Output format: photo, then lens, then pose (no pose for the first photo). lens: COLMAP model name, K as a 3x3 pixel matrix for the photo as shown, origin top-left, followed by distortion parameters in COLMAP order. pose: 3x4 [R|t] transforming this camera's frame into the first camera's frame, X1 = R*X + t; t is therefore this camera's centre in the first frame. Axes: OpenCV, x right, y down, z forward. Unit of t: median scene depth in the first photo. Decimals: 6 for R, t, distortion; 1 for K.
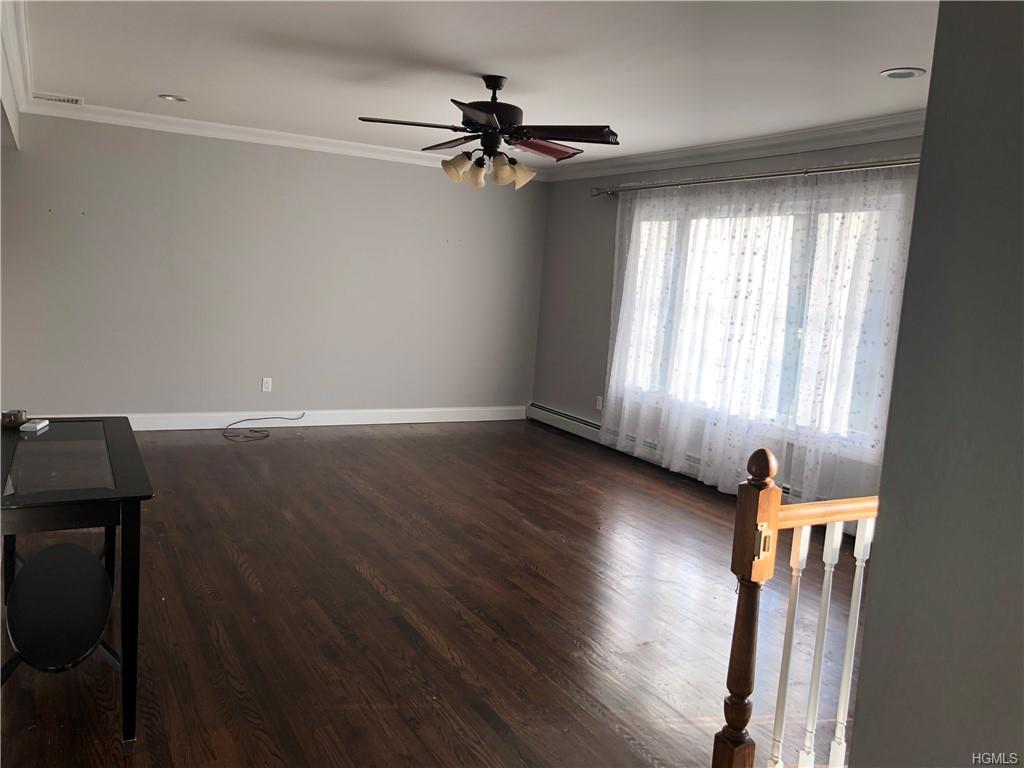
lens RADIAL K [[845.8, 0, 512.0], [0, 845.8, 384.0], [0, 0, 1]] dist [0.051120, -0.125083]
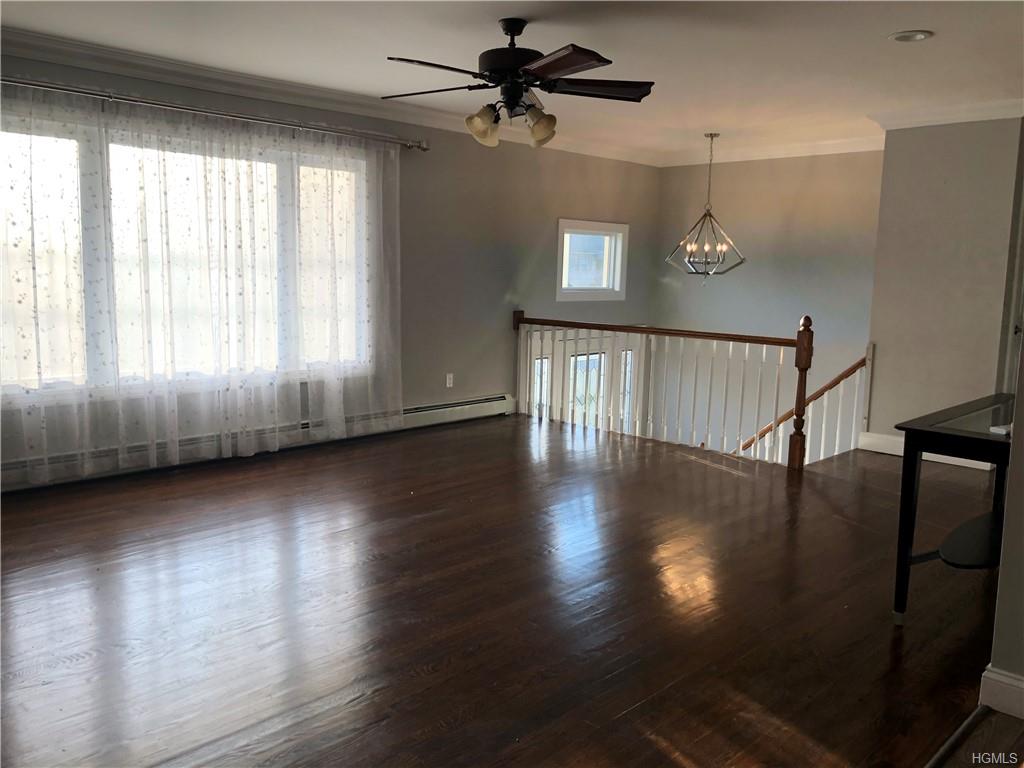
lens RADIAL K [[845.8, 0, 512.0], [0, 845.8, 384.0], [0, 0, 1]] dist [0.051120, -0.125083]
pose [[-0.291180, -0.206453, 0.934126, -0.760427], [0.075663, 0.968408, 0.237615, -0.164772], [-0.953672, 0.139868, -0.266360, 1.043828]]
